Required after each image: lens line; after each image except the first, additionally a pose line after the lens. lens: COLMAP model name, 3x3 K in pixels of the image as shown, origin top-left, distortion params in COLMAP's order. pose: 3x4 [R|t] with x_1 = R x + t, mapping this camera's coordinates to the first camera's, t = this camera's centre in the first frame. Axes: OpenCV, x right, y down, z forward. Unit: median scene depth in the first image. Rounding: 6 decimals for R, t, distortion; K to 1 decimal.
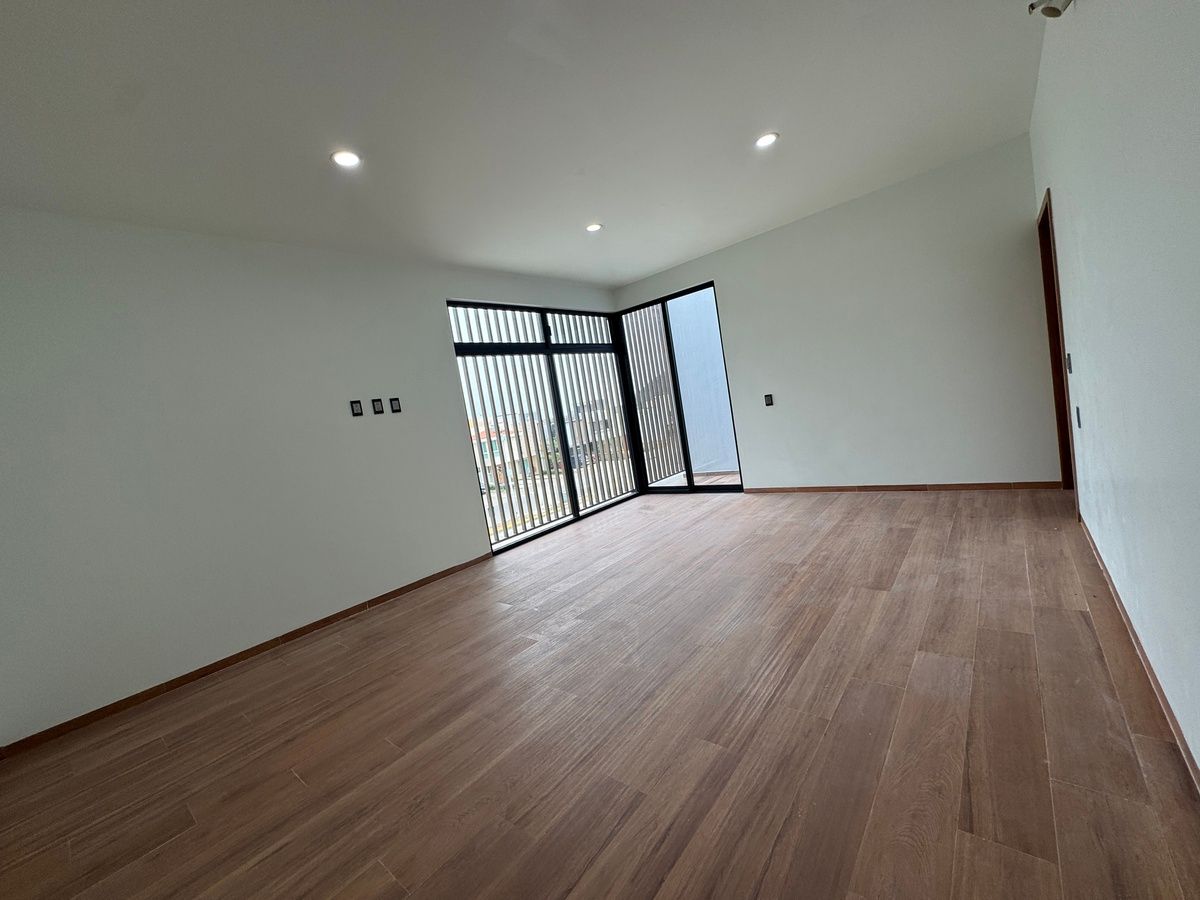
lens RADIAL K [[480.7, 0, 600.2], [0, 480.7, 447.4], [0, 0, 1]] dist [-0.000237, -0.000309]
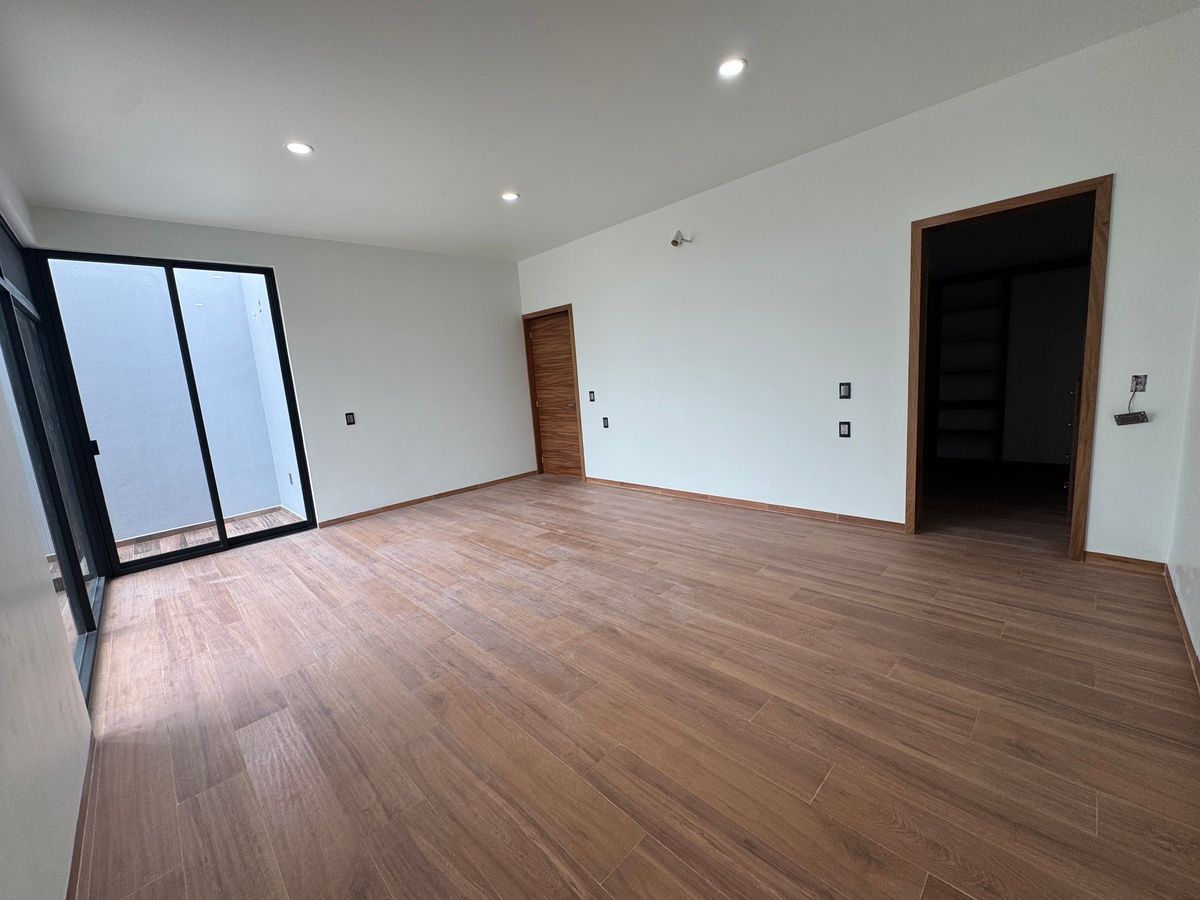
lens RADIAL K [[482.4, 0, 601.3], [0, 482.4, 446.9], [0, 0, 1]] dist [0.001033, -0.000252]
pose [[0.107428, 0.003970, 0.994205, -0.864603], [0.132968, 0.990951, -0.018324, 0.061442], [-0.985281, 0.134166, 0.105928, 0.710466]]
